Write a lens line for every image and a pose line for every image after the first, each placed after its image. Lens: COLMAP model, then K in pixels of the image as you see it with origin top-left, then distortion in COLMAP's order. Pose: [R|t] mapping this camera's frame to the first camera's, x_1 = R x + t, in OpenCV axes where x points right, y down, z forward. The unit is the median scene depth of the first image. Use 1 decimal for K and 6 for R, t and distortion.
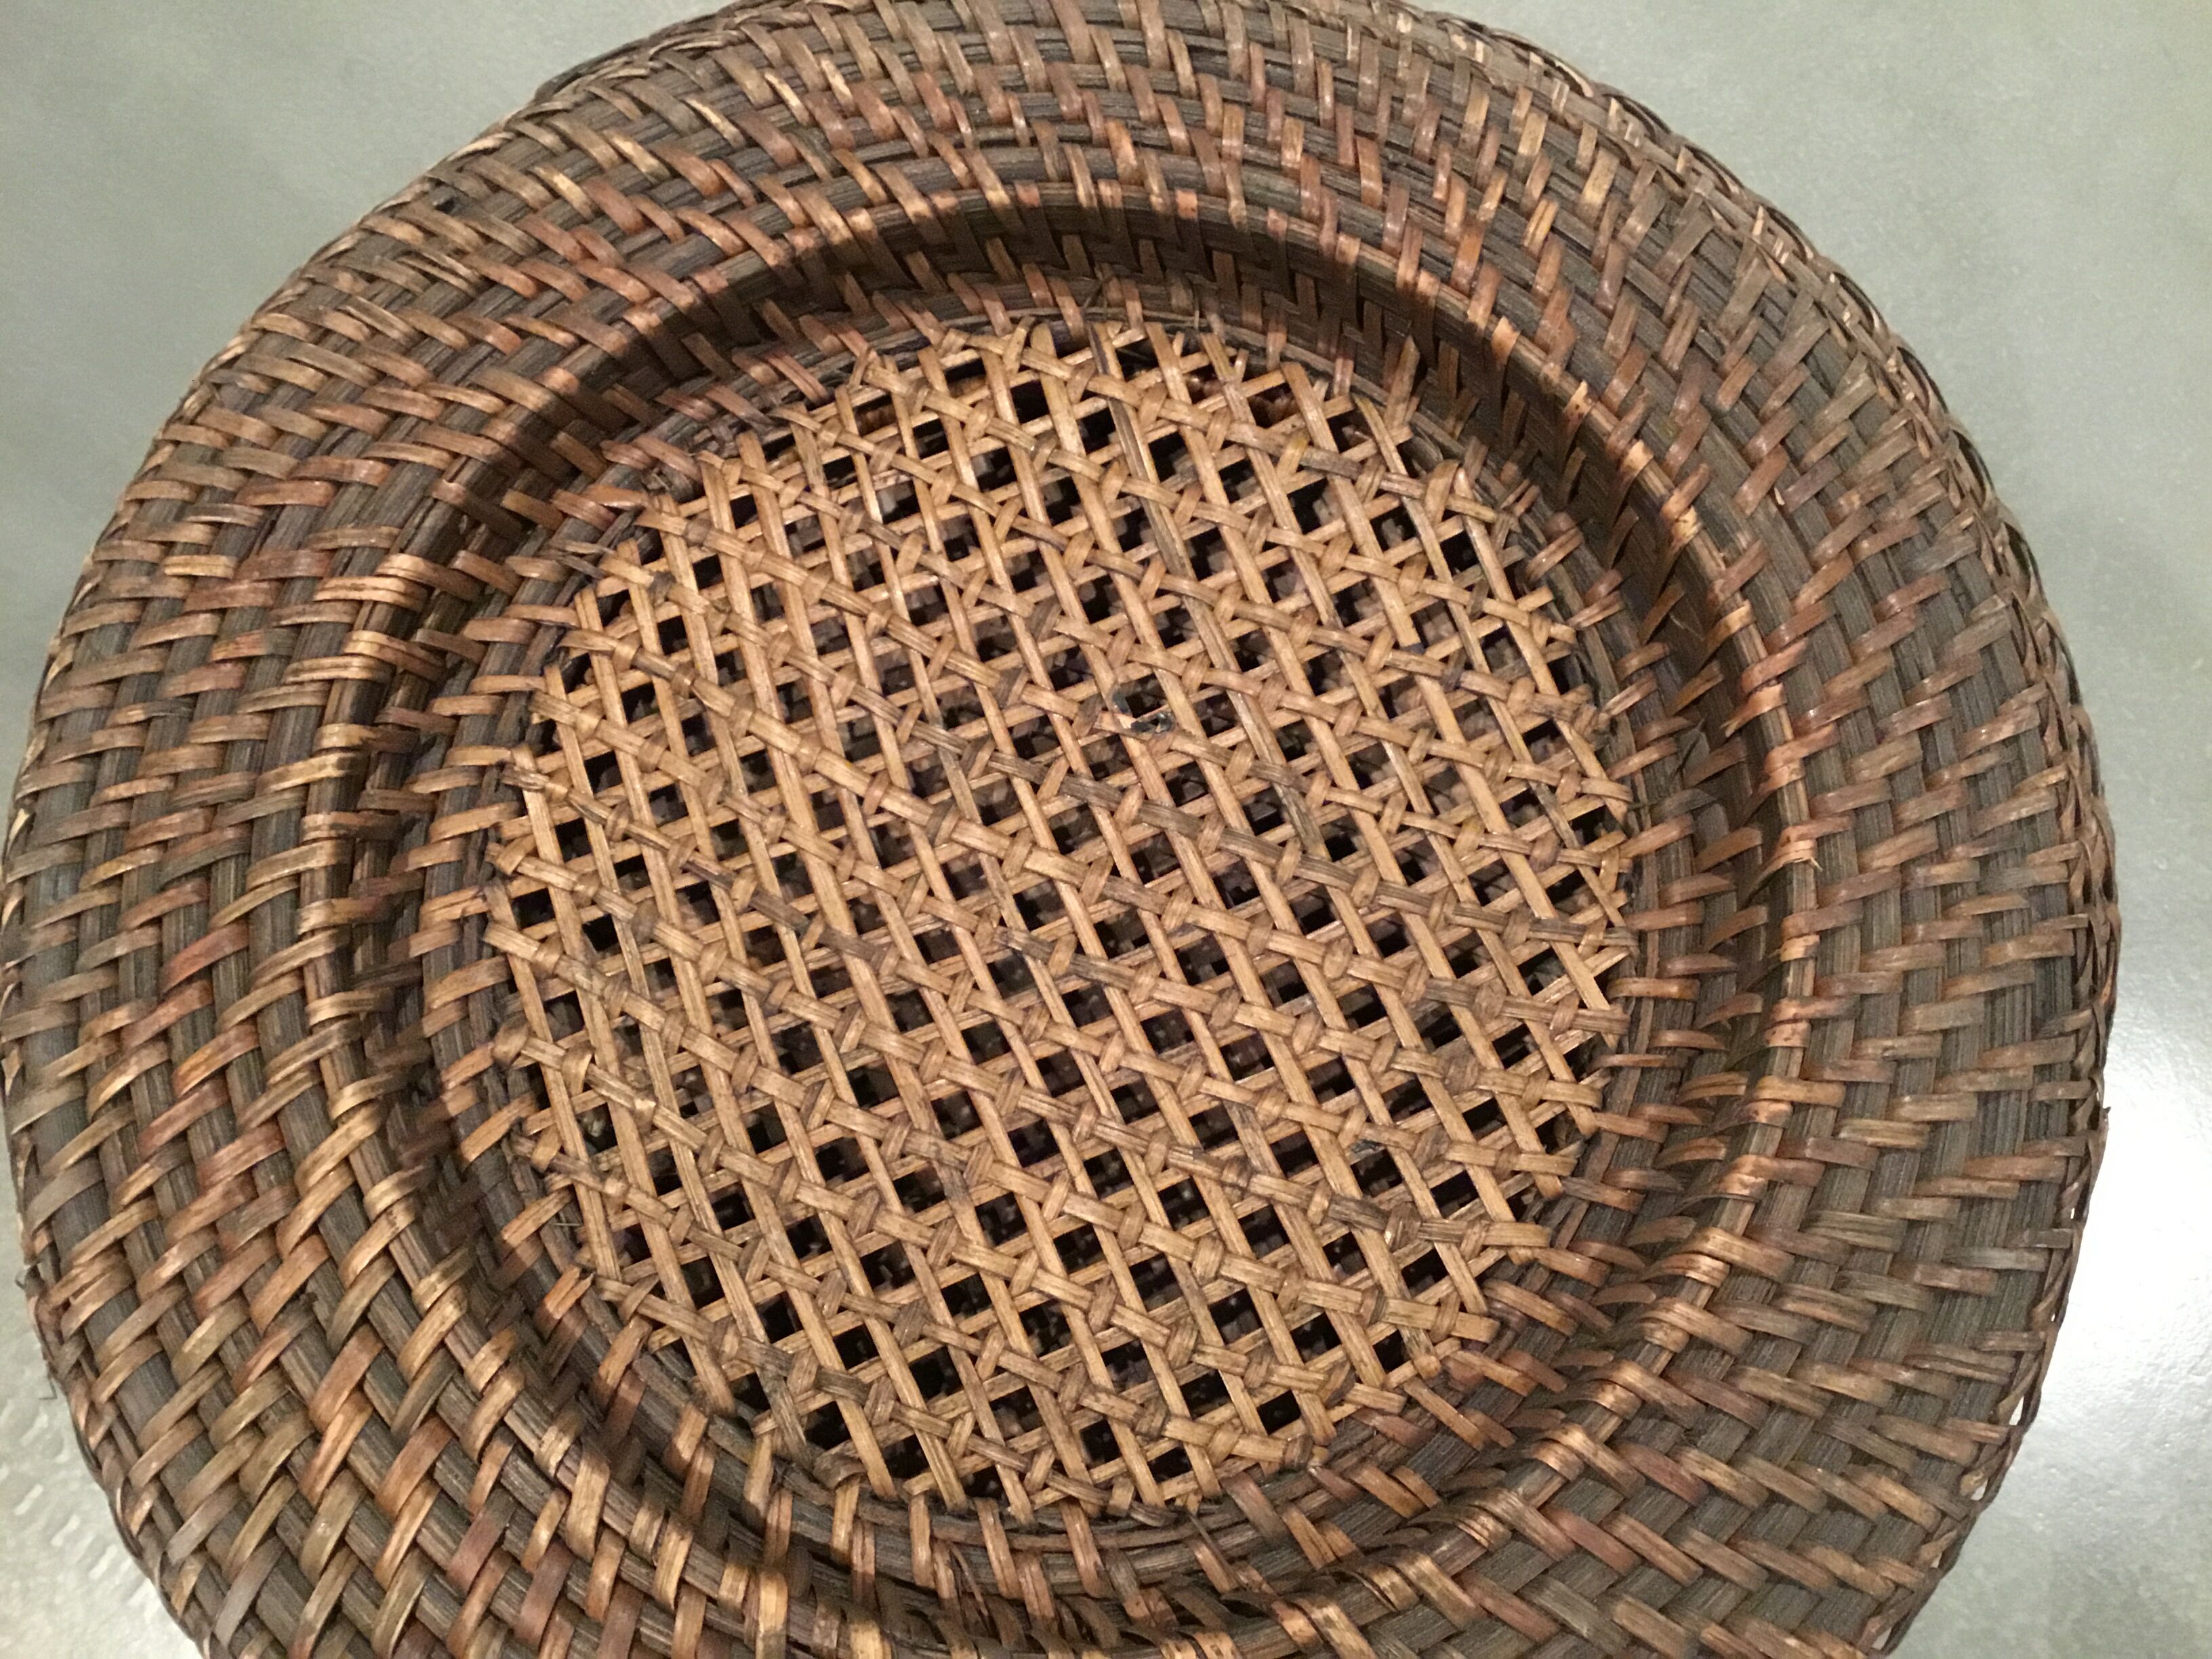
lens RADIAL K [[2206.5, 0, 1106.0], [0, 2206.5, 829.5], [0, 0, 1]] dist [0.244313, -0.600131]
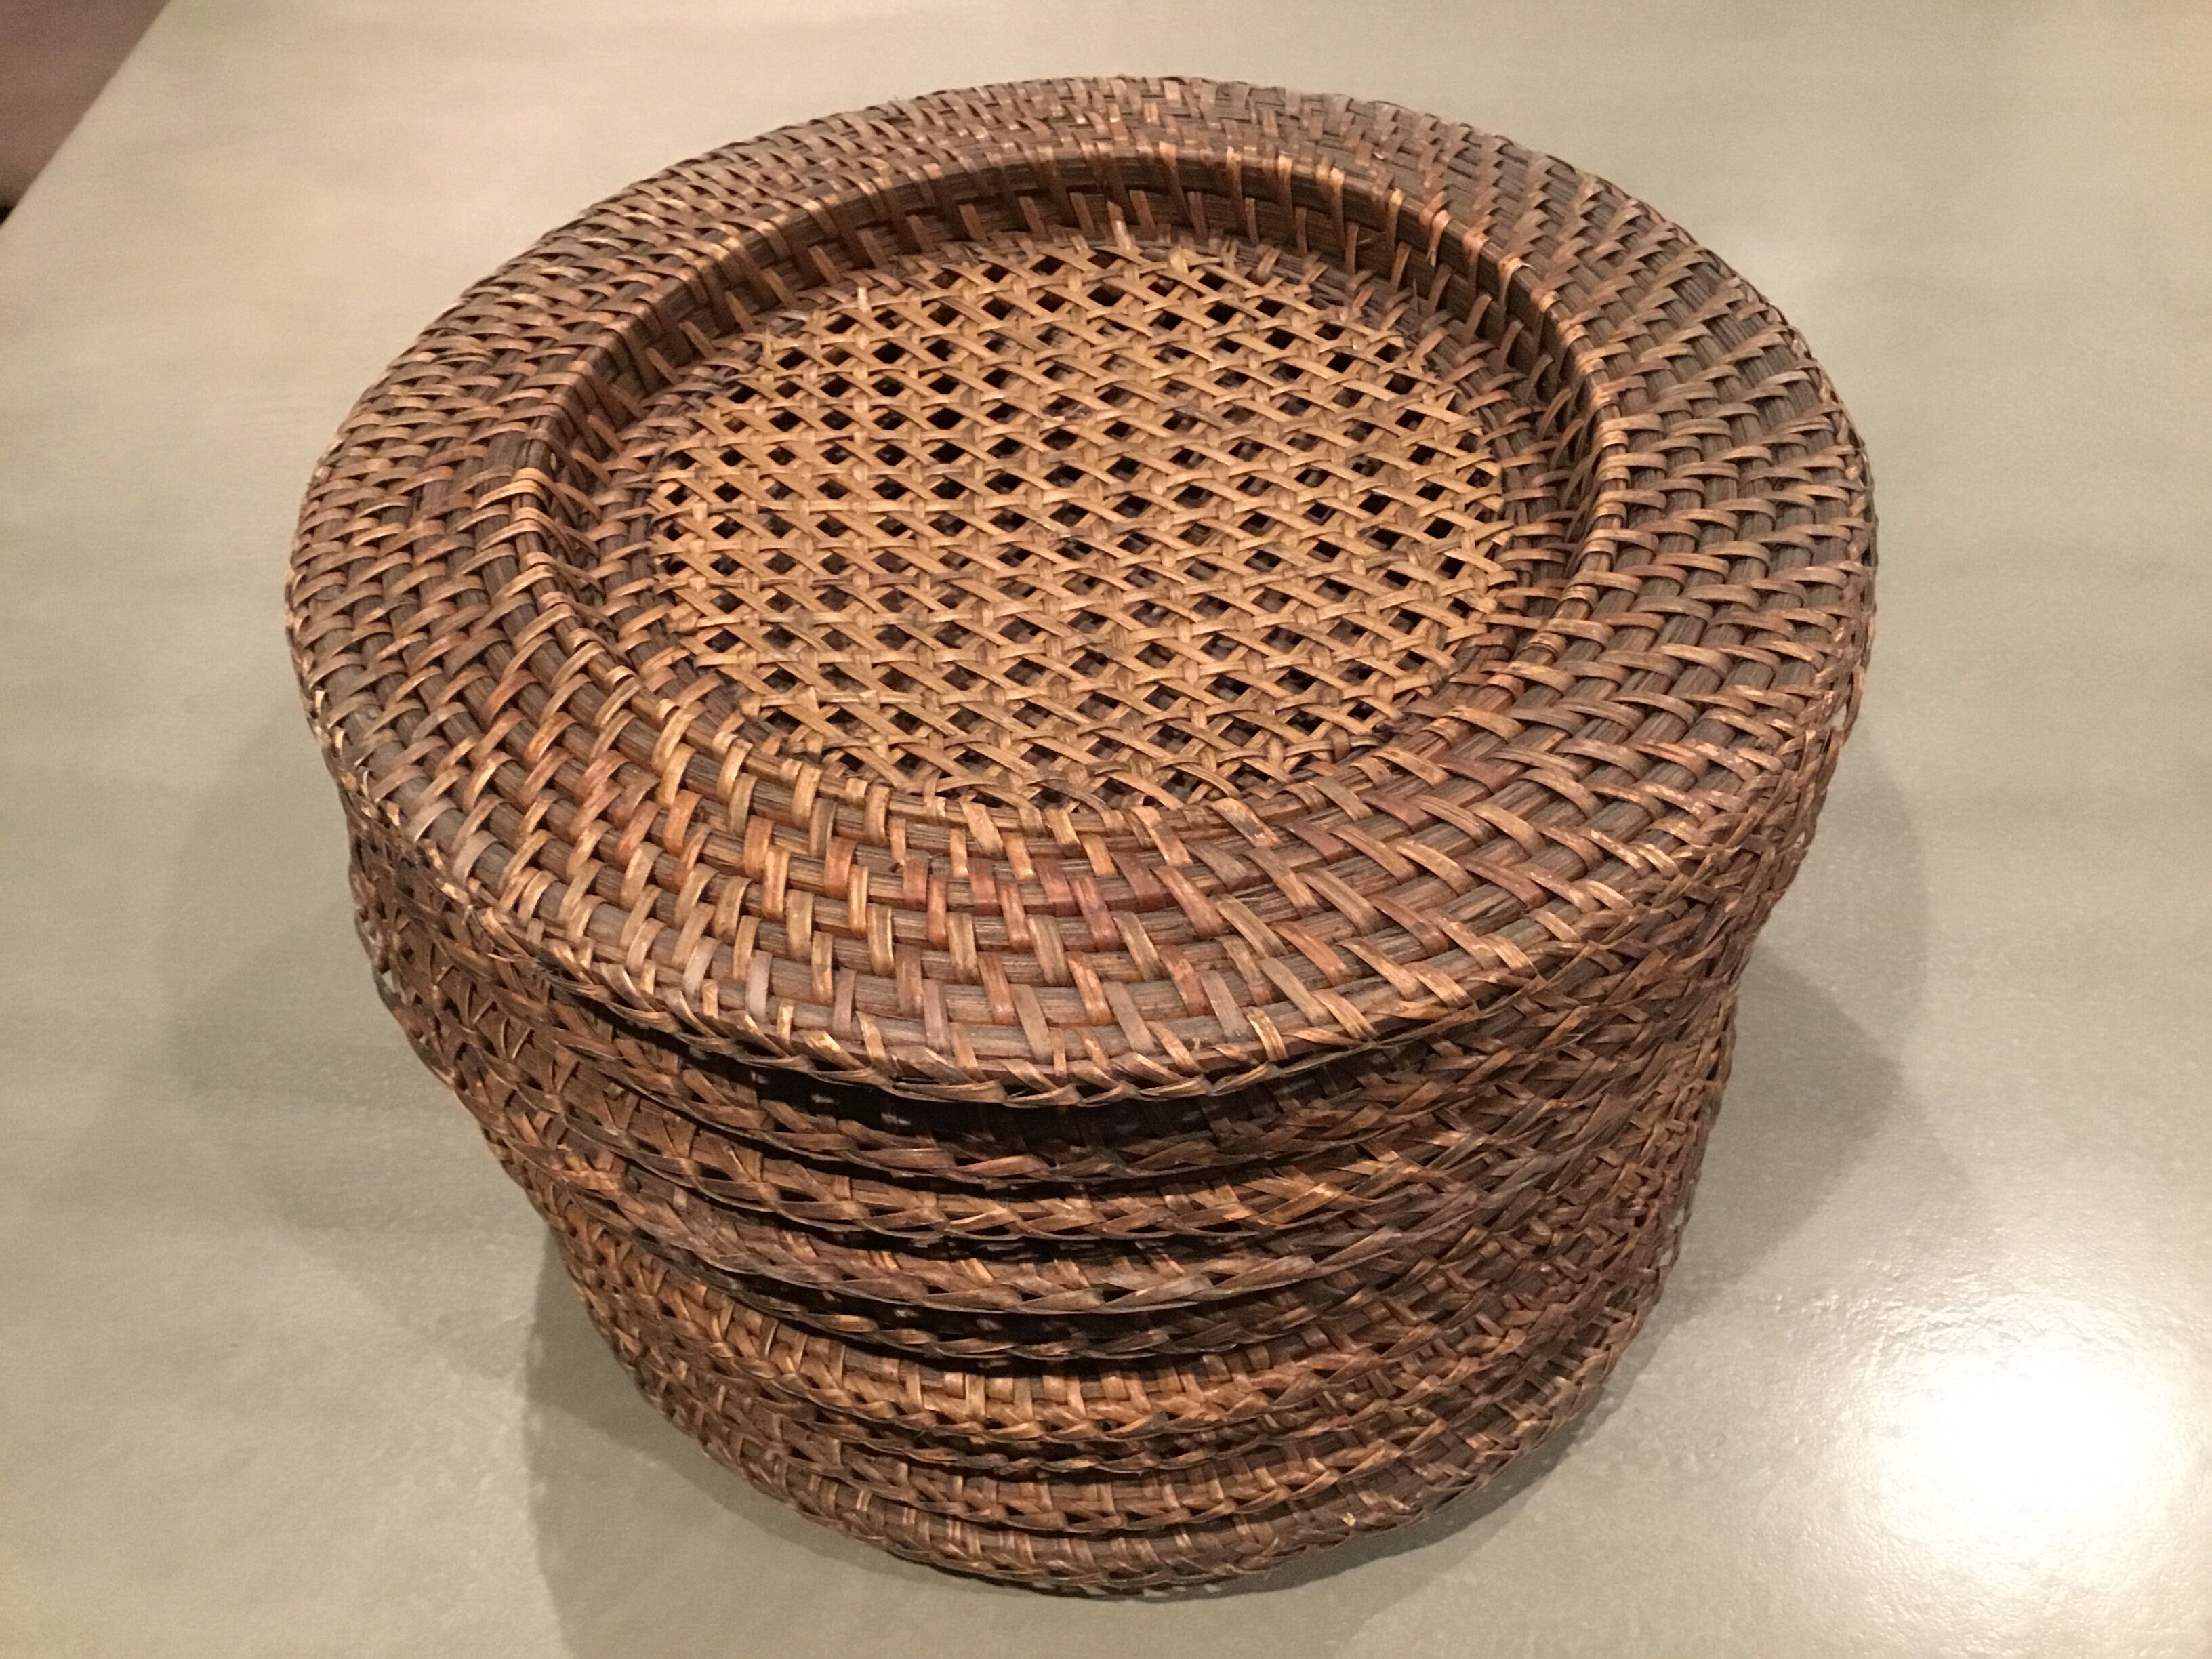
lens RADIAL K [[2206.5, 0, 1106.0], [0, 2206.5, 829.5], [0, 0, 1]] dist [0.244313, -0.600131]
pose [[0.882638, -0.376060, 0.282010, -0.462938], [0.465935, 0.779203, -0.419223, 0.760975], [-0.062090, 0.501420, 0.862973, -0.063479]]
